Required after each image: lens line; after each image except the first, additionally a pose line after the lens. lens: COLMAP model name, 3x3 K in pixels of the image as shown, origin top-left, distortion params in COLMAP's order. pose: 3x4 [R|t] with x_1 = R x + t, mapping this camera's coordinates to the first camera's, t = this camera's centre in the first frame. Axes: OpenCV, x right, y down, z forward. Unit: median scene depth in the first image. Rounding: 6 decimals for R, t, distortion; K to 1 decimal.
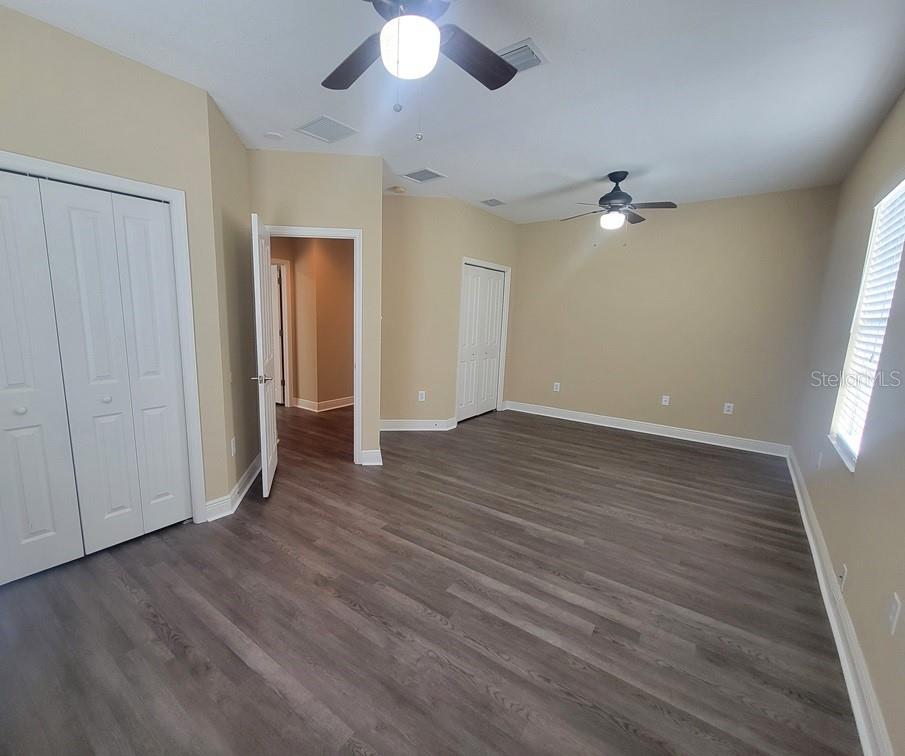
lens RADIAL K [[409.3, 0, 455.4], [0, 409.3, 378.7], [0, 0, 1]] dist [-0.005014, -0.000214]
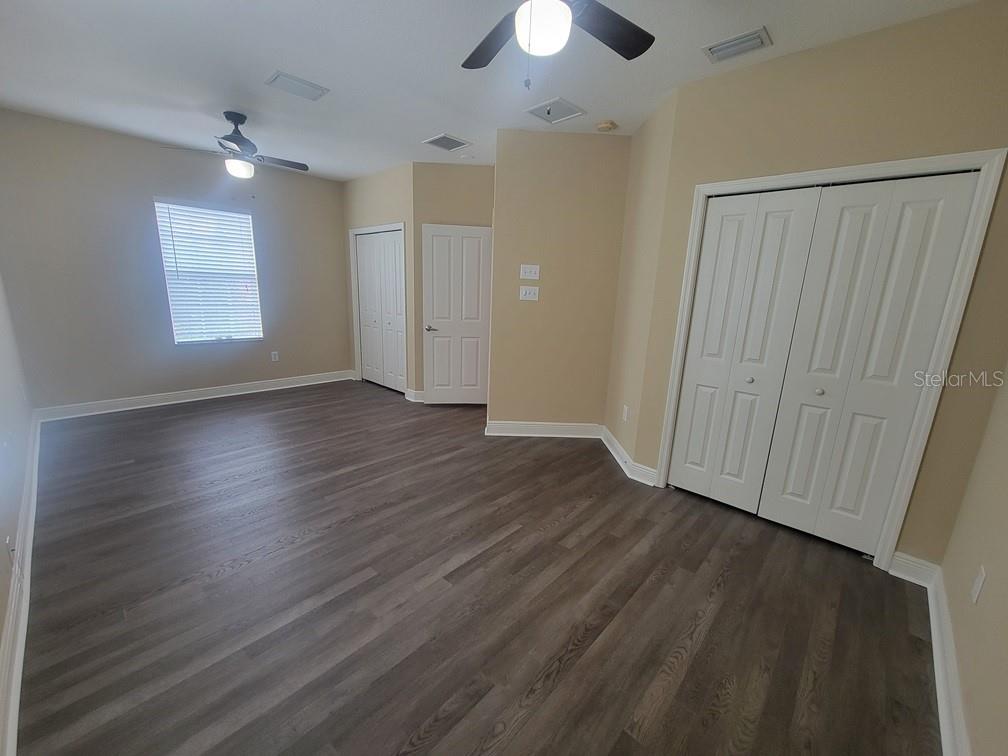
lens RADIAL K [[409.4, 0, 508.9], [0, 409.4, 374.4], [0, 0, 1]] dist [0.002588, -0.000265]
pose [[-0.123046, 0.185617, -0.974888, 0.962726], [-0.198119, 0.957983, 0.207404, -0.213364], [0.972424, 0.218664, -0.081102, 1.226732]]
